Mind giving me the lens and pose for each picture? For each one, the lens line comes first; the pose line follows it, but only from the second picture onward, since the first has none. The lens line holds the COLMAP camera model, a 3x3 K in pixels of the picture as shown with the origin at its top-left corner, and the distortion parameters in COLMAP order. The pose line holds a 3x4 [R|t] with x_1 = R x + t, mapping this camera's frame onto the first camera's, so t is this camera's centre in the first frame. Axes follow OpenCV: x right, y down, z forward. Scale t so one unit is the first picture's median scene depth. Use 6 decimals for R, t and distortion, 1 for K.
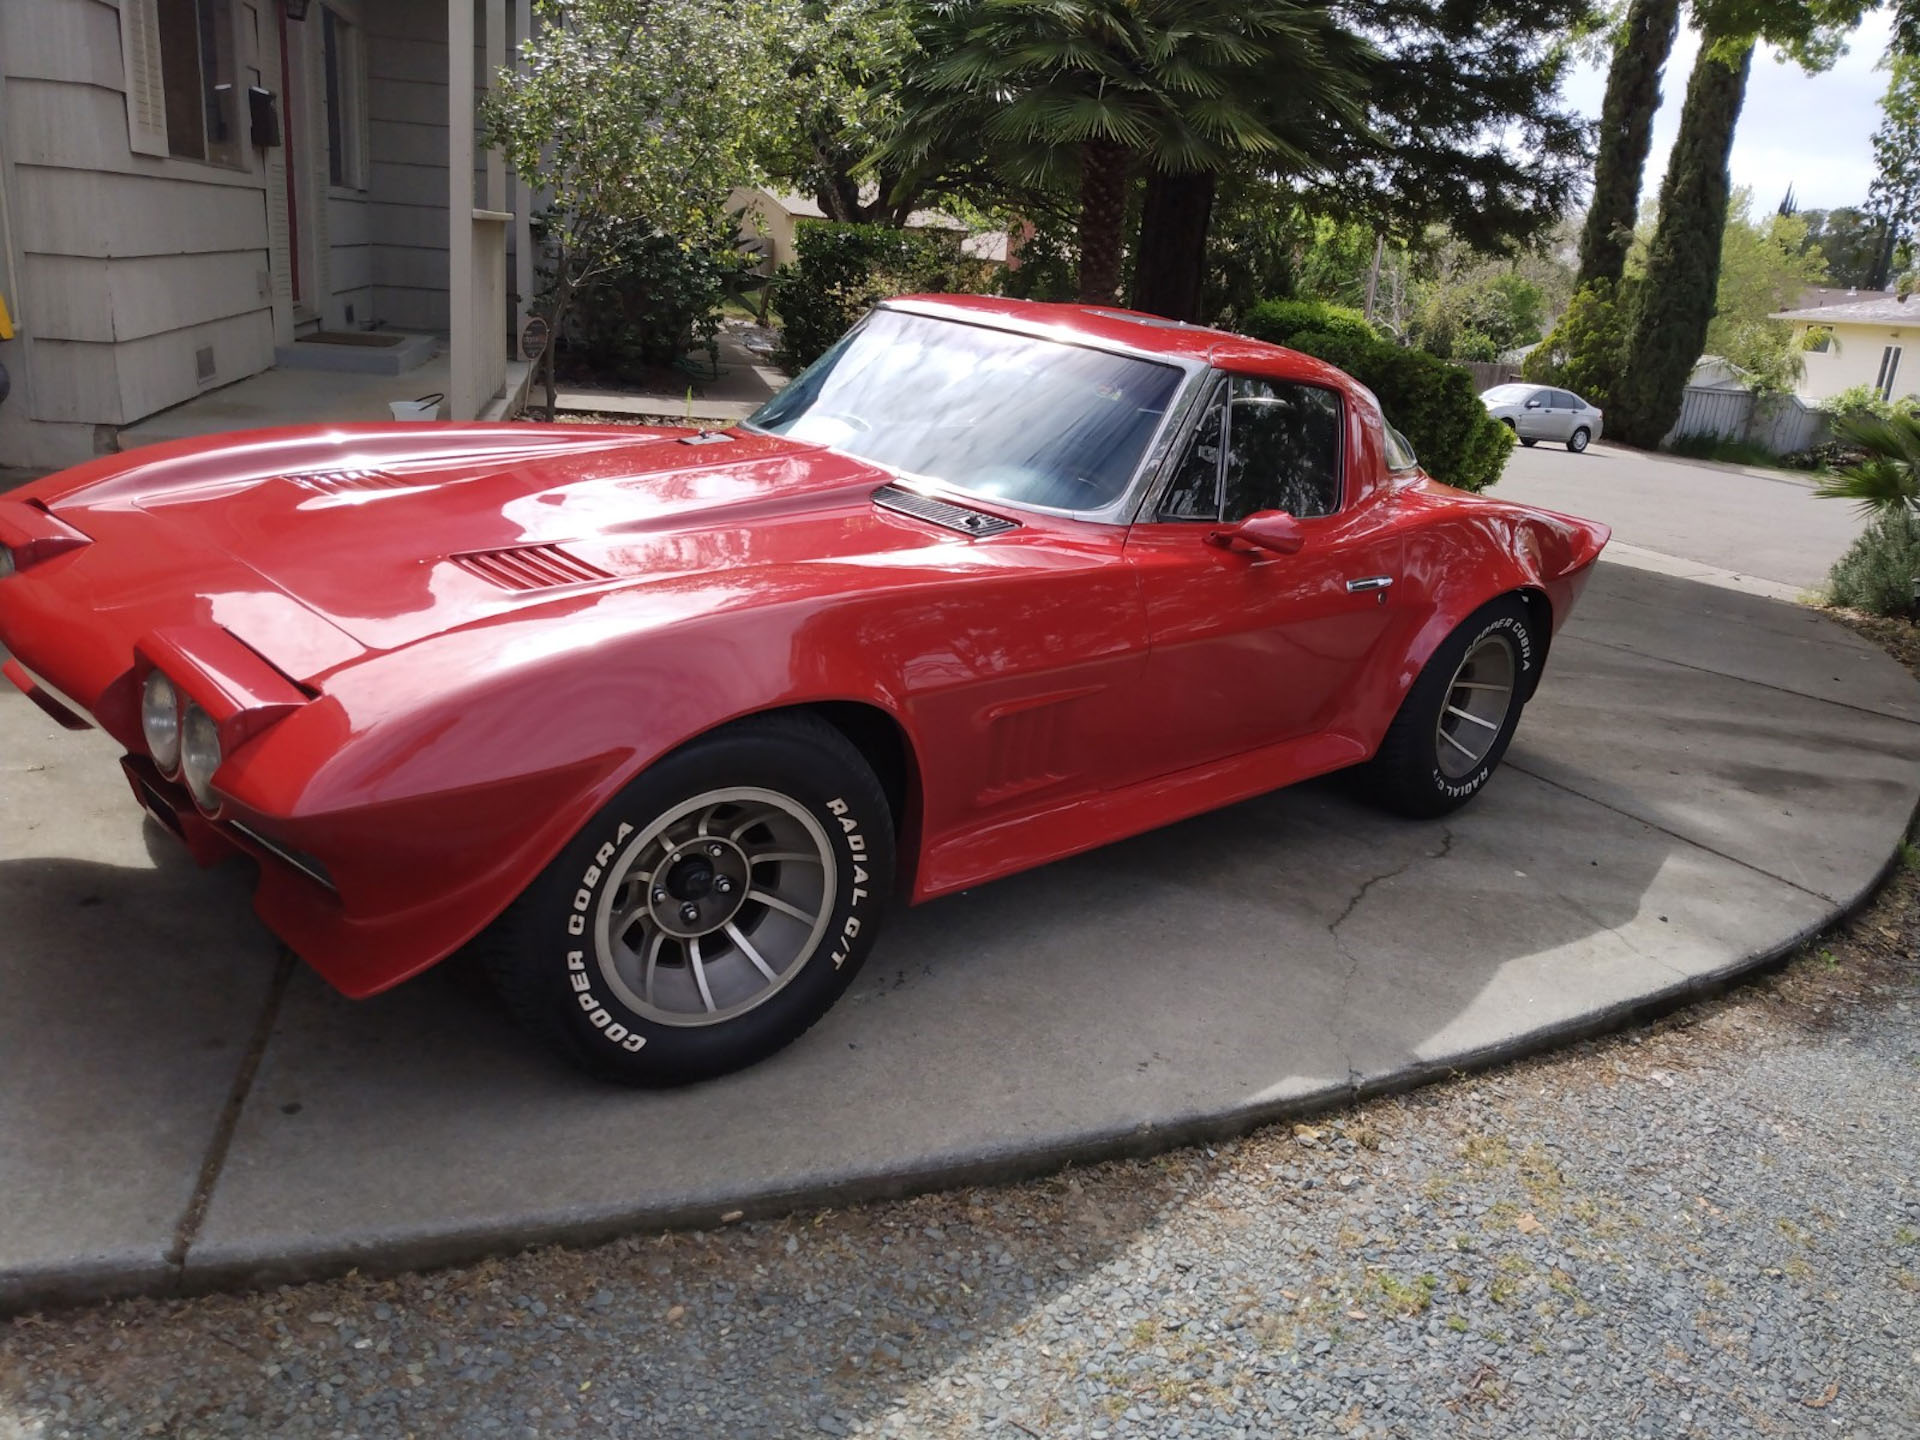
lens RADIAL K [[1491.5, 0, 960.3], [0, 1491.5, 679.4], [0, 0, 1]] dist [-0.017130, 0.015857]
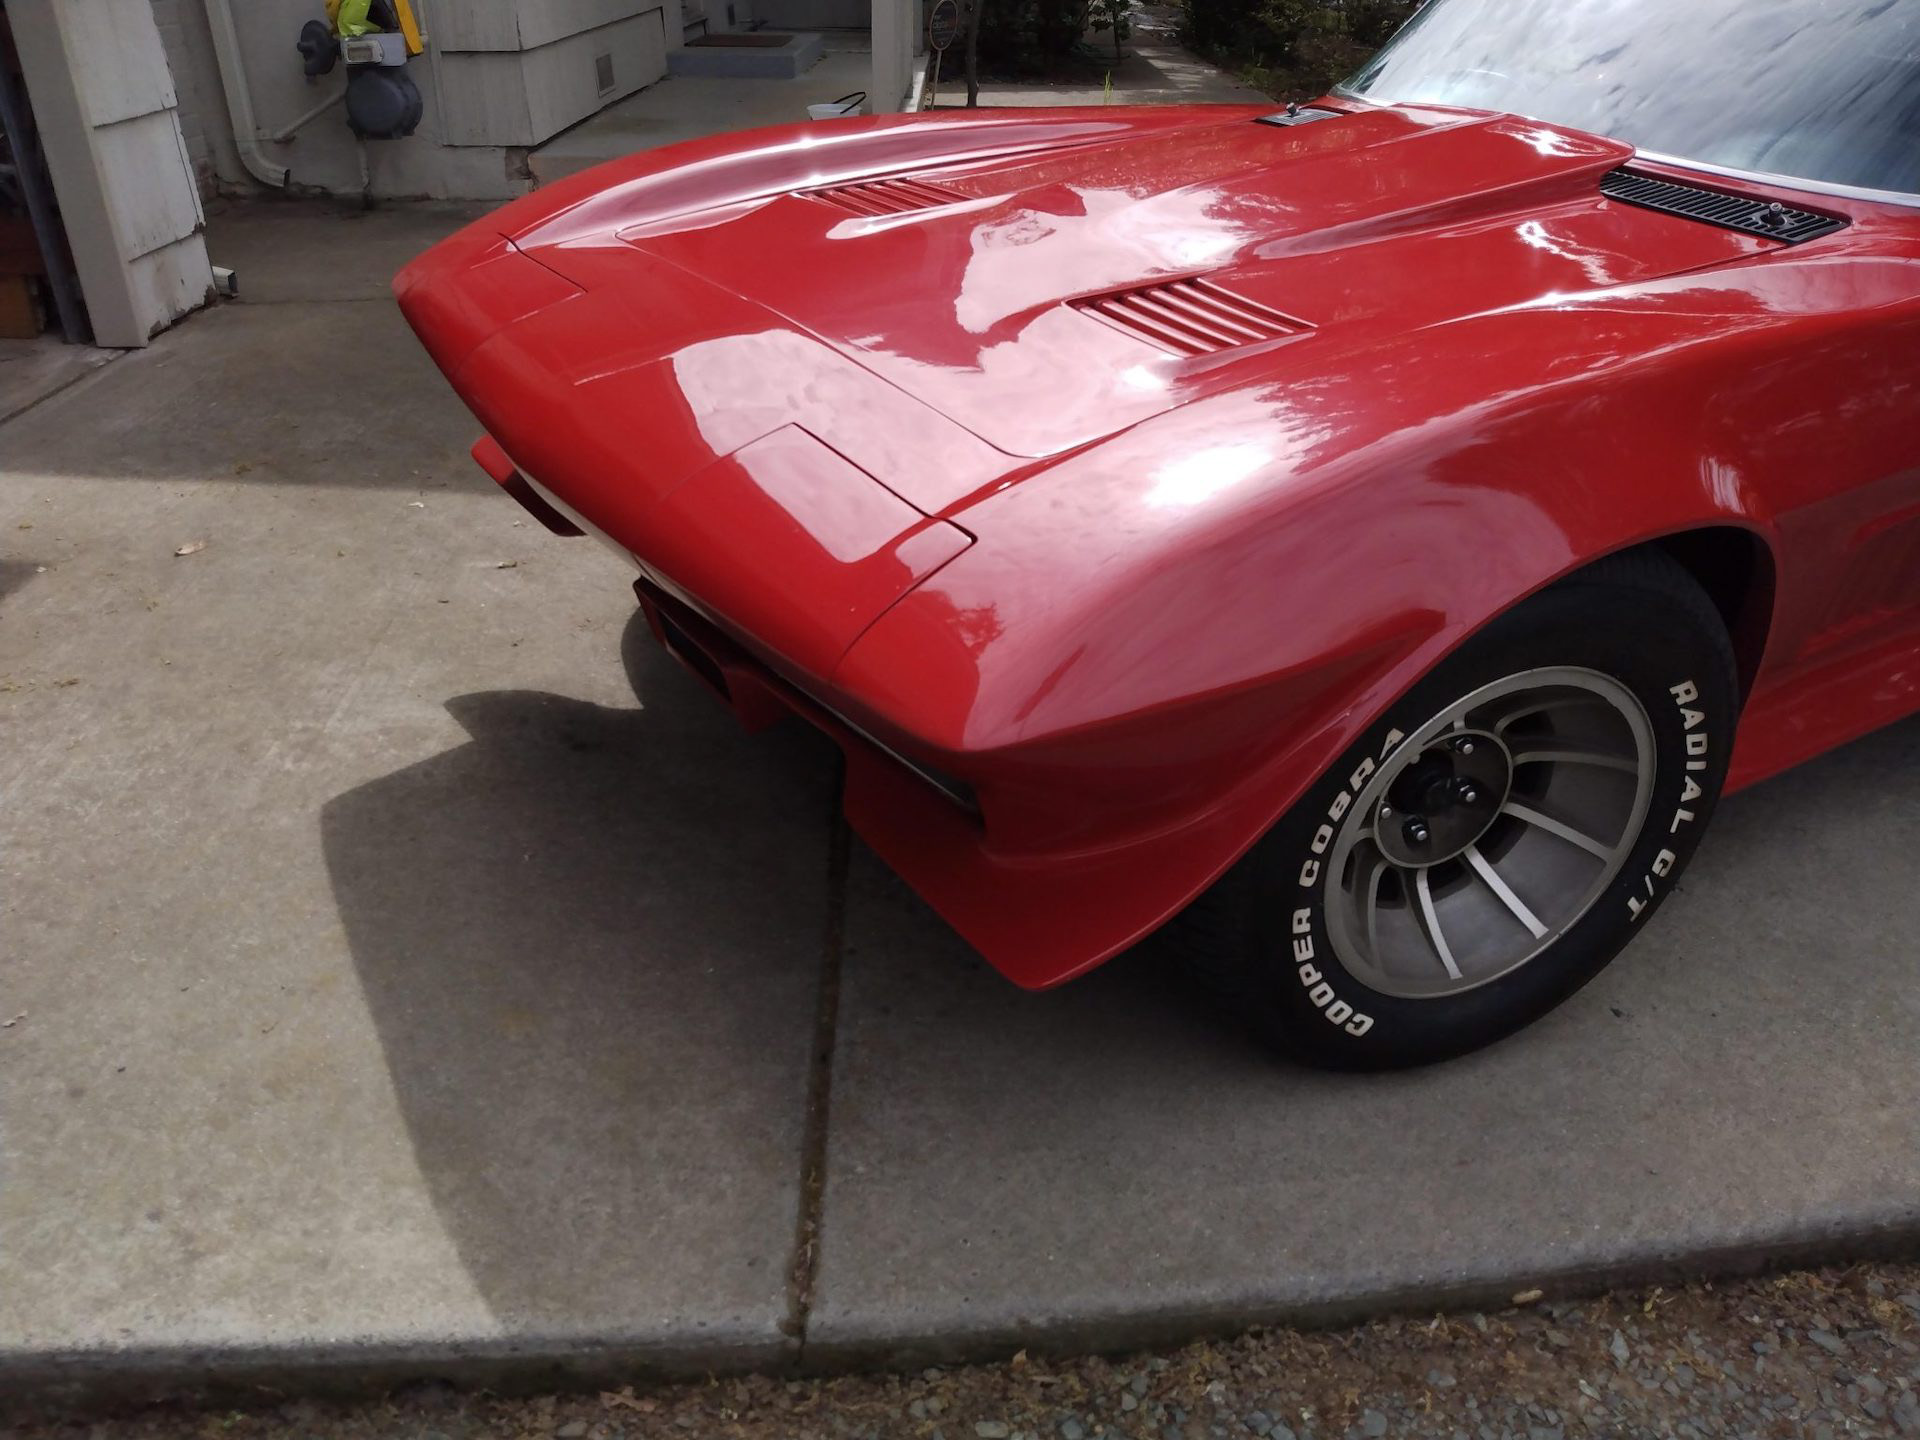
lens RADIAL K [[1498.2, 0, 976.6], [0, 1498.2, 718.7], [0, 0, 1]] dist [0.111578, -0.284946]
pose [[0.974764, 0.038345, -0.219920, -0.255202], [0.007074, 0.979337, 0.202109, -0.041281], [0.223126, -0.198565, 0.954352, 0.330392]]
